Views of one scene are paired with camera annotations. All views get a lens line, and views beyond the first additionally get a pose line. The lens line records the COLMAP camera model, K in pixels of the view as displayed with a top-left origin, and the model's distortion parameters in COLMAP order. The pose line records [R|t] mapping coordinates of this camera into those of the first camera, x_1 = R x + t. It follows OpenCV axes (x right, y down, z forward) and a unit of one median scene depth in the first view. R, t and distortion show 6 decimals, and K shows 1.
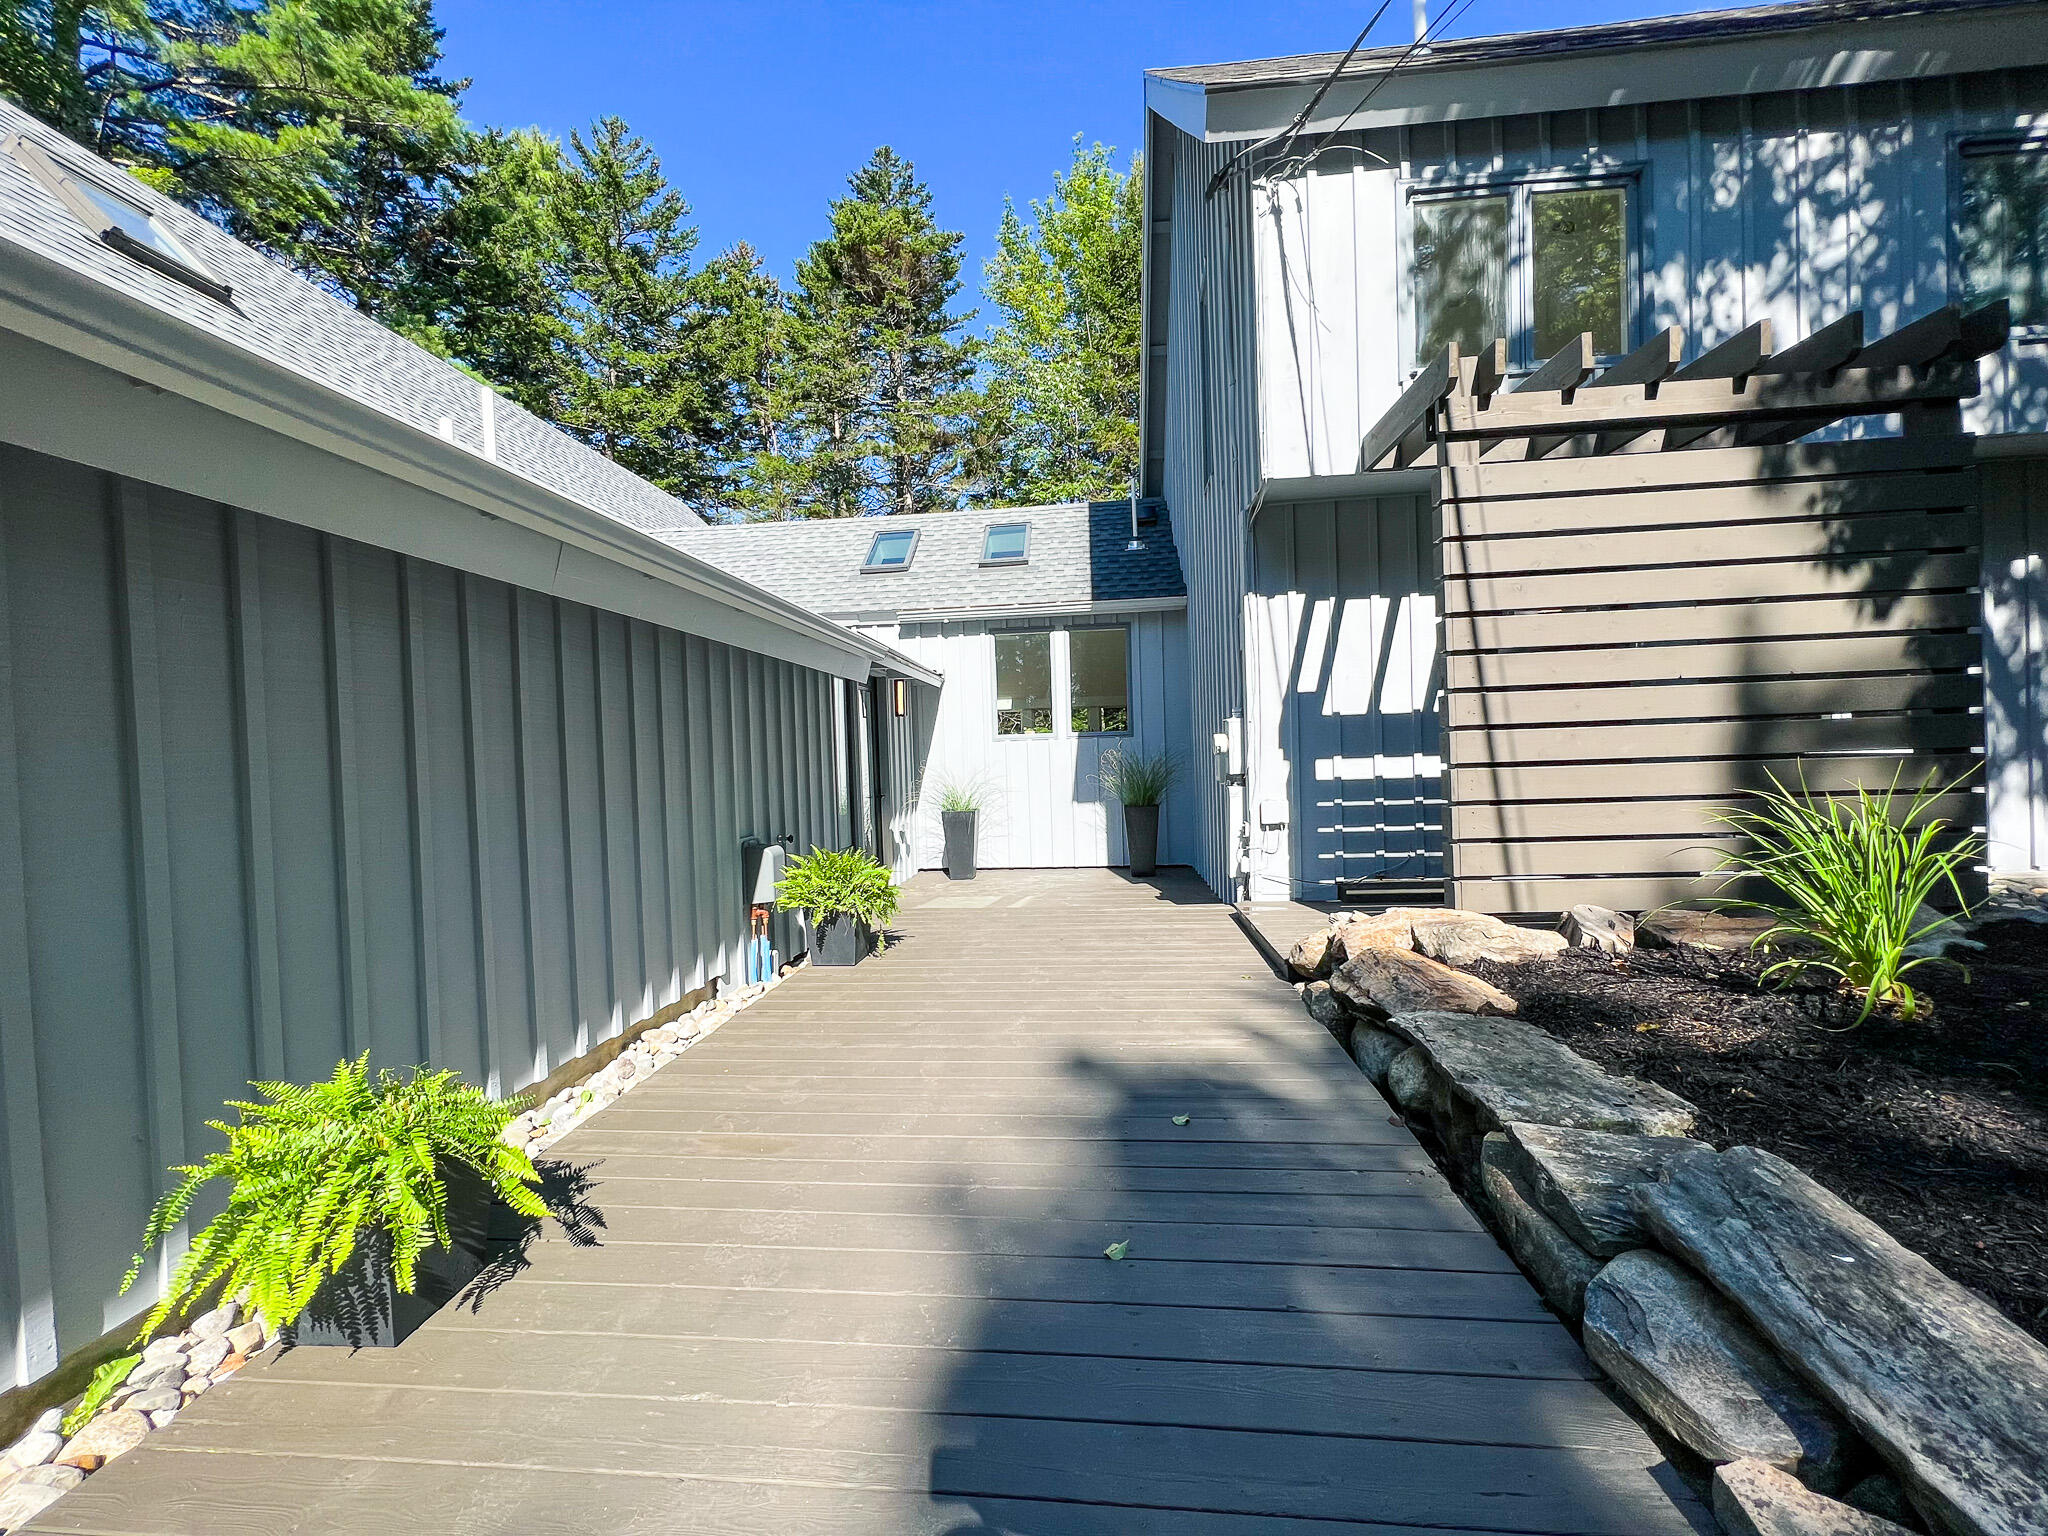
lens RADIAL K [[830.9, 0, 1016.1], [0, 830.9, 764.8], [0, 0, 1]] dist [0.002508, 0.000401]
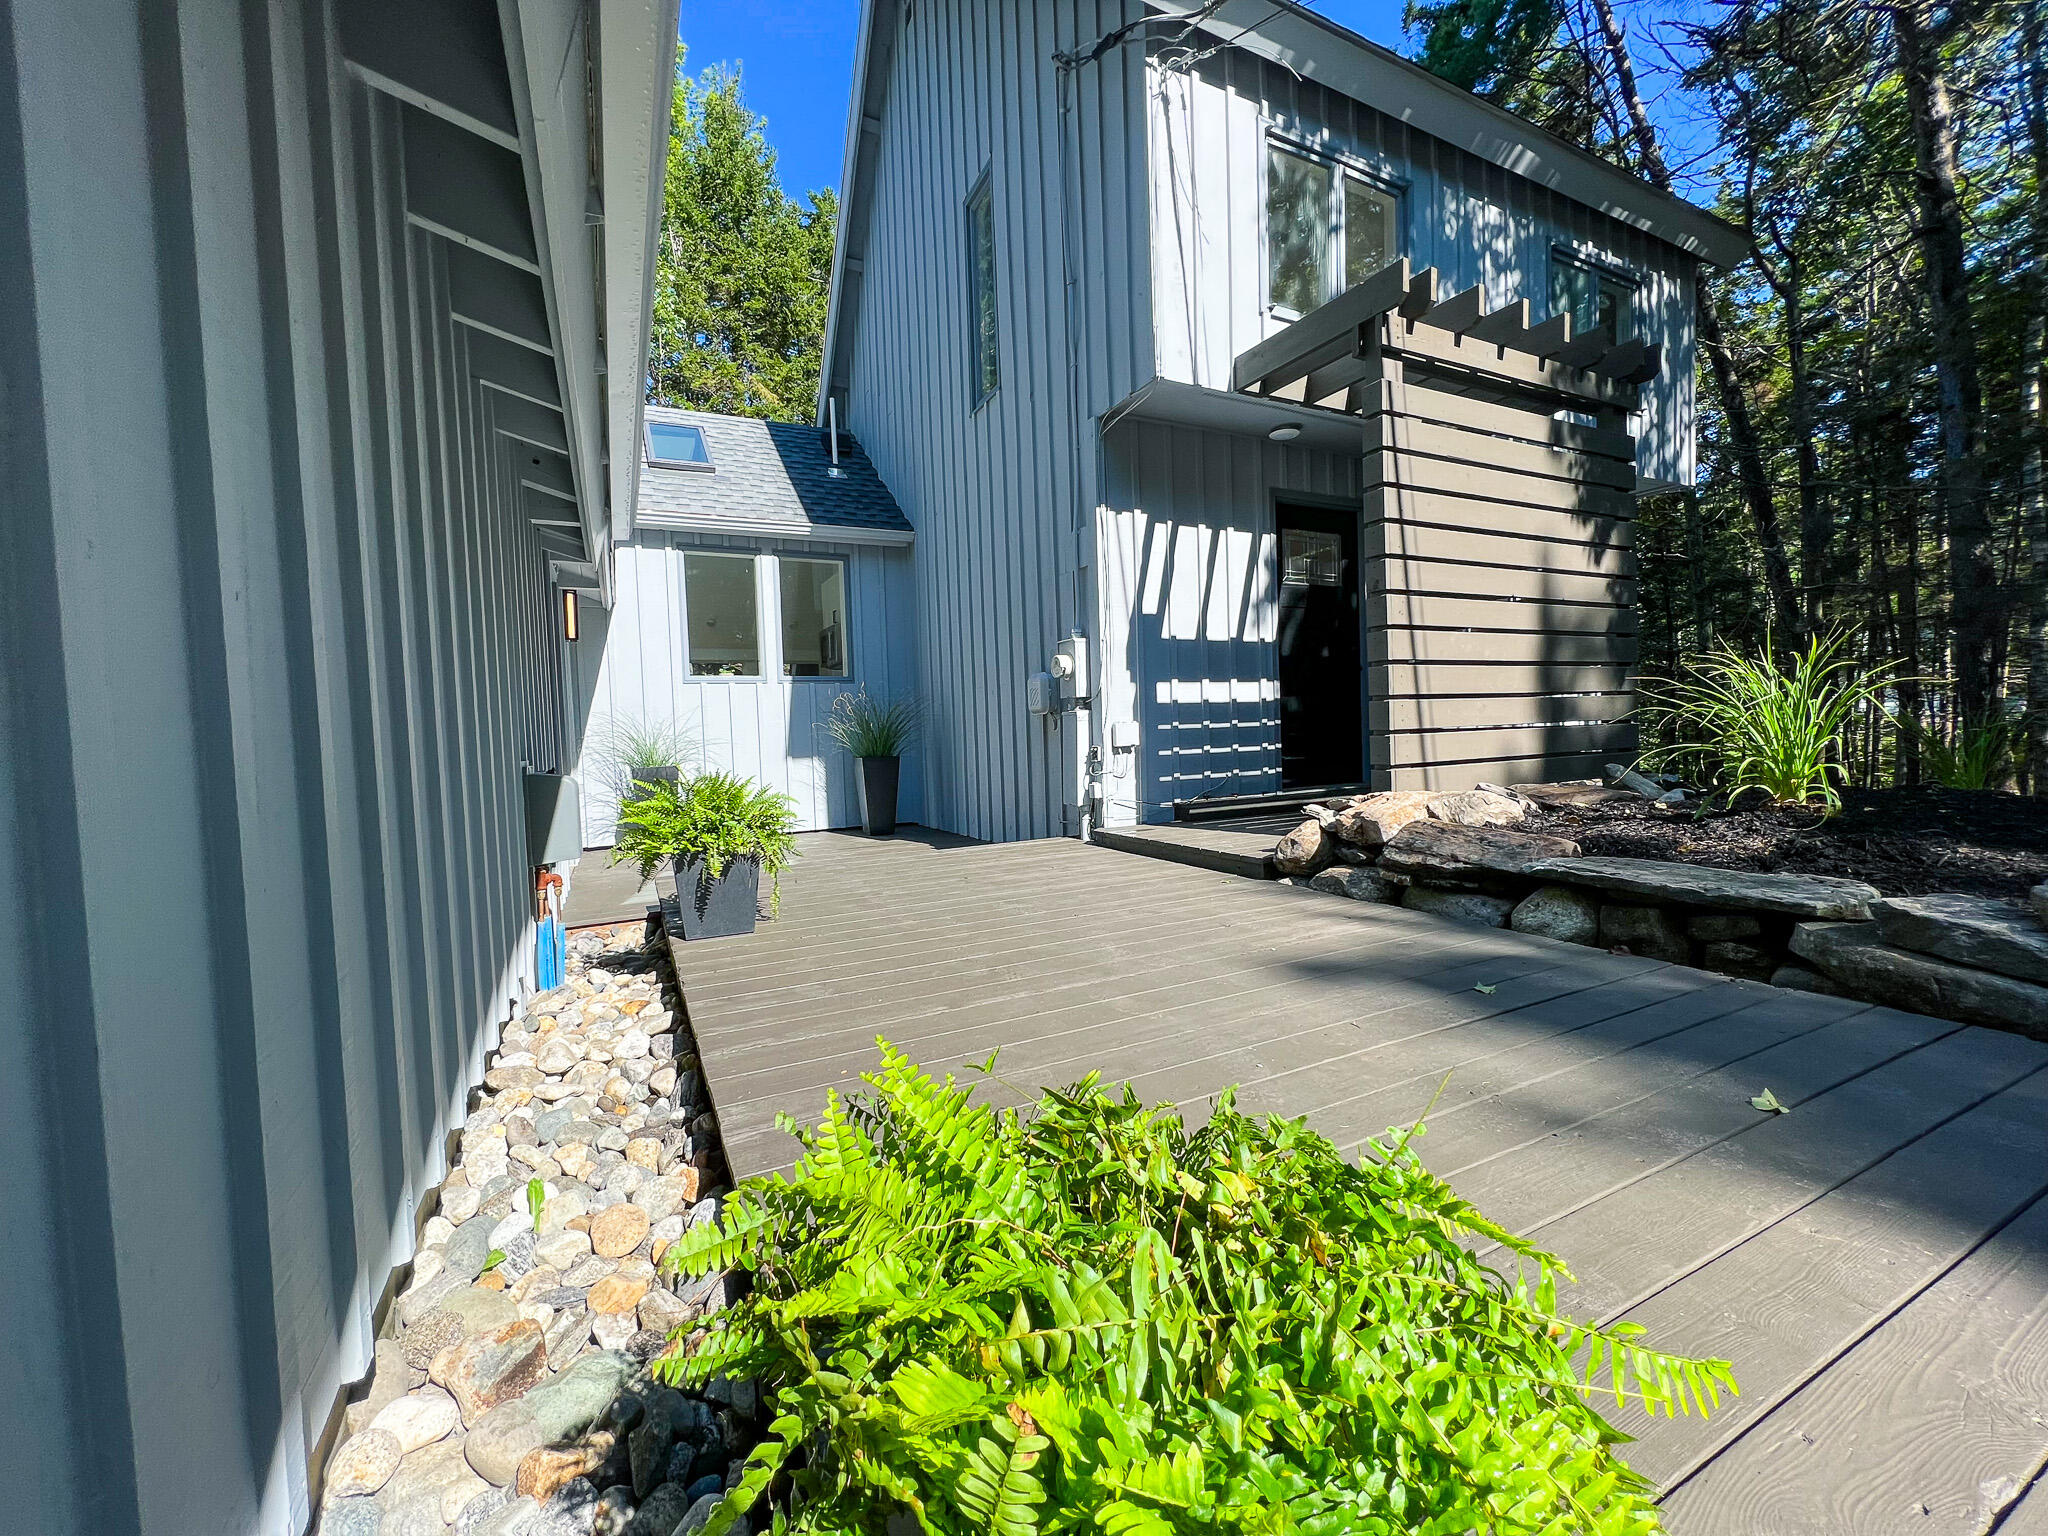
lens RADIAL K [[834.7, 0, 1034.1], [0, 834.7, 763.2], [0, 0, 1]] dist [0.000679, -0.000114]
pose [[0.845462, -0.017770, 0.533741, -0.303248], [0.014144, 0.999841, 0.010883, 0.078530], [-0.533849, -0.001652, 0.845578, 0.231809]]
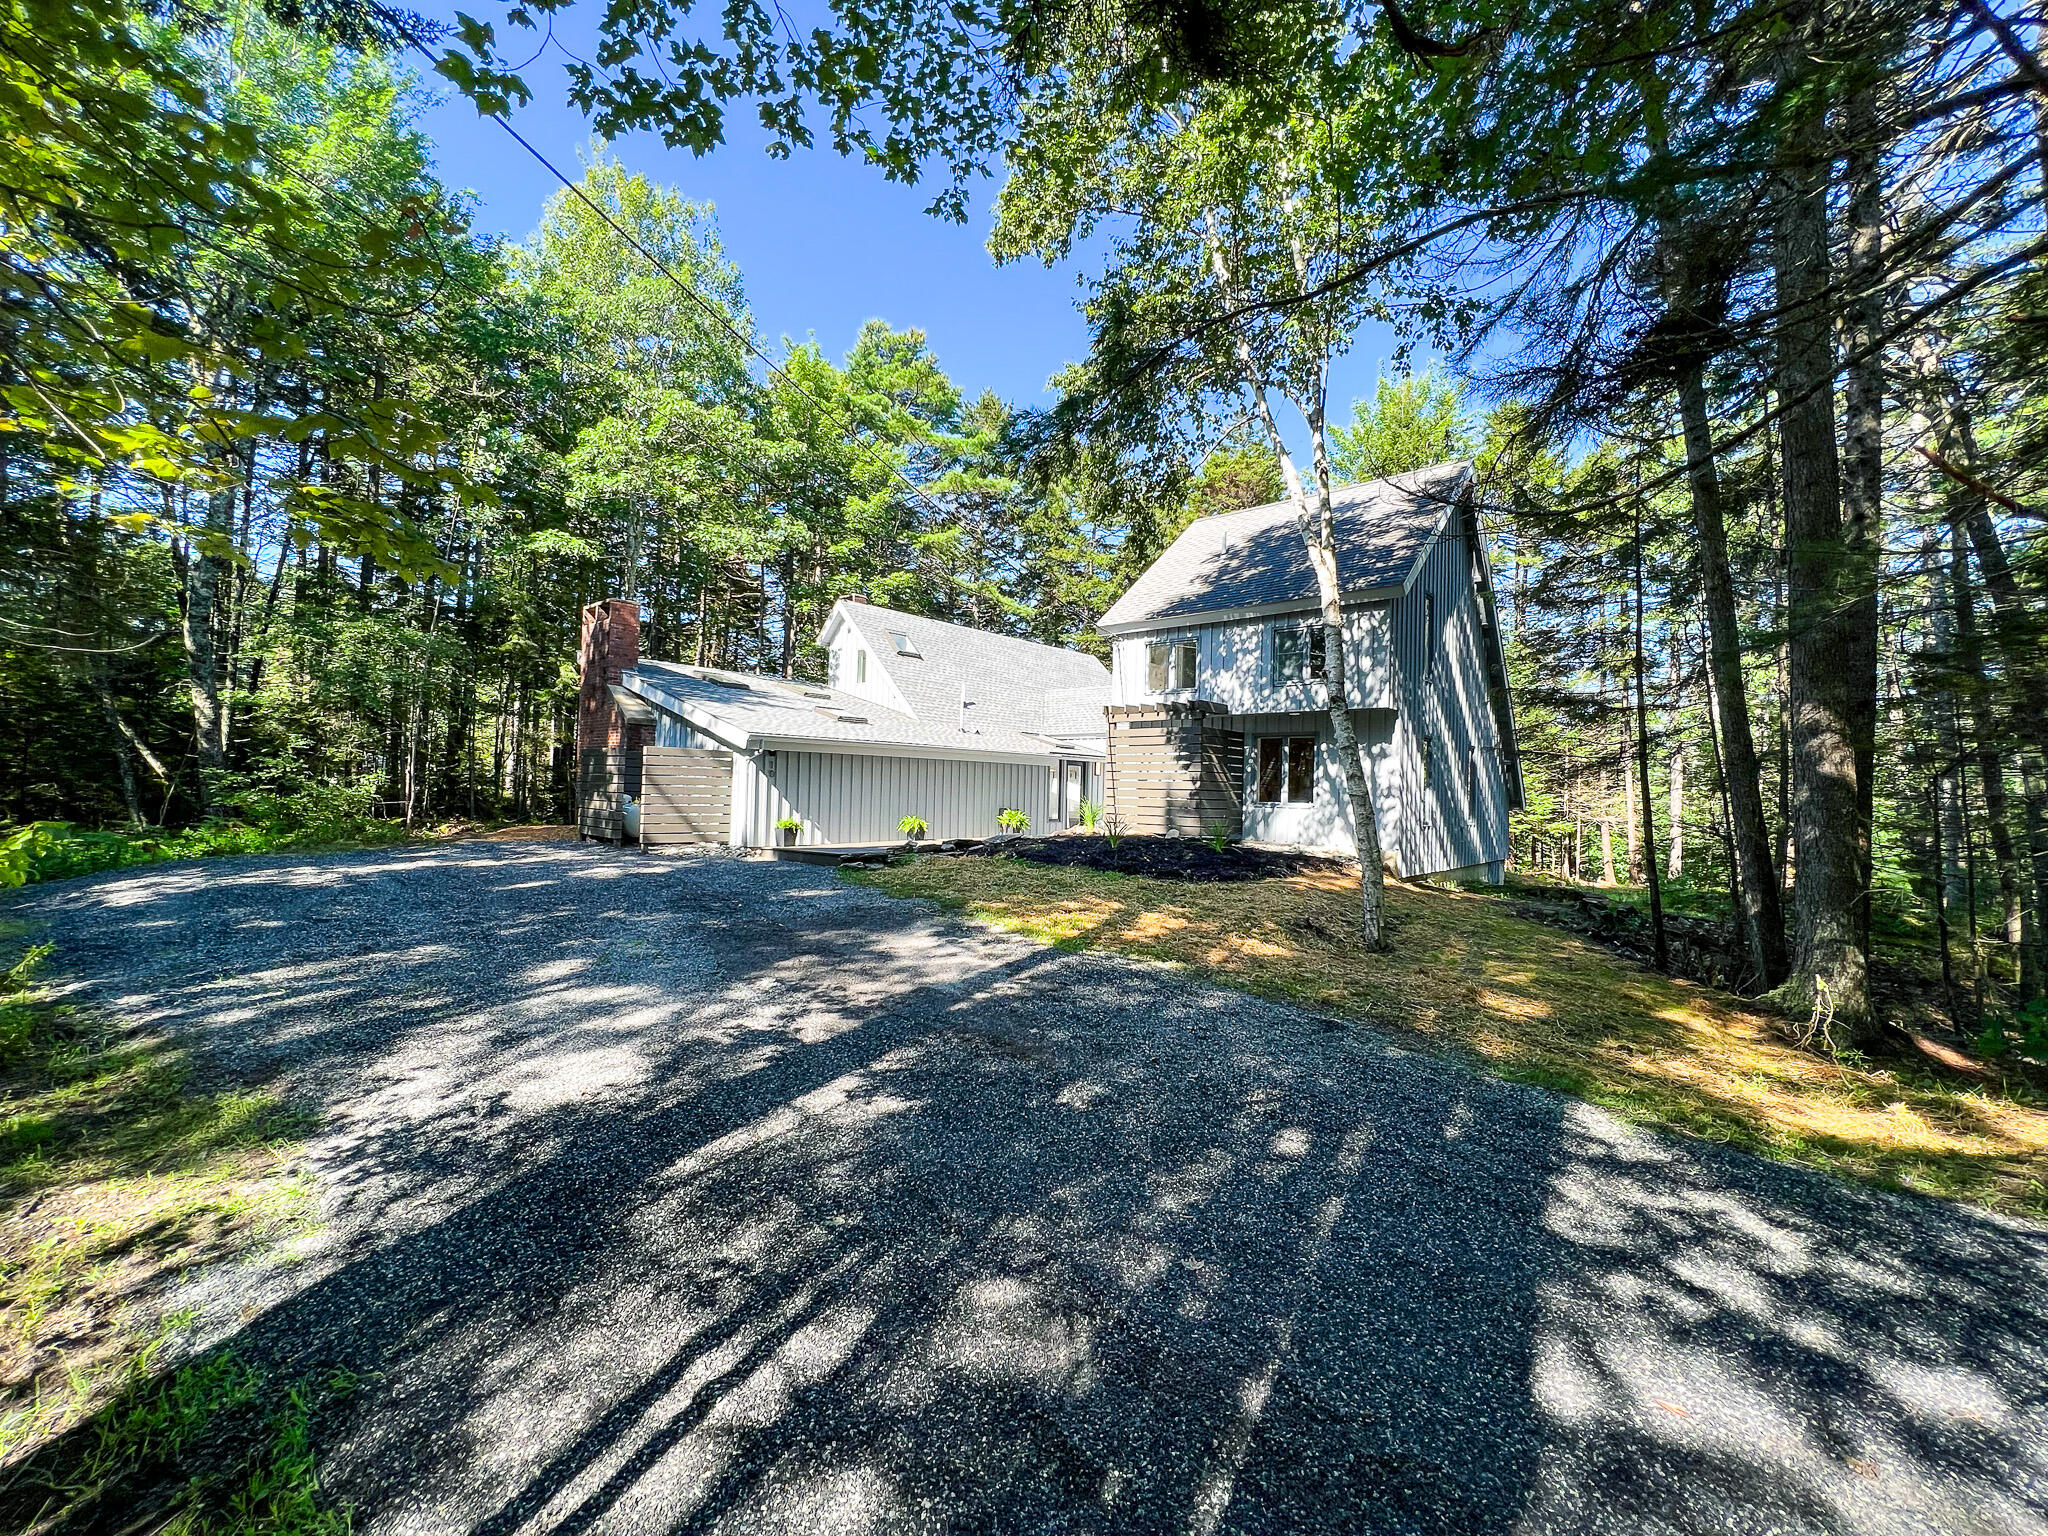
lens RADIAL K [[805.7, 0, 1024.0], [0, 805.7, 768.0], [0, 0, 1]] dist [-0.002200, -0.000128]
pose [[0.804405, 0.032782, -0.593176, 1.889849], [-0.056522, 0.998170, -0.021485, -0.022195], [0.591387, 0.050810, 0.804786, -1.897720]]
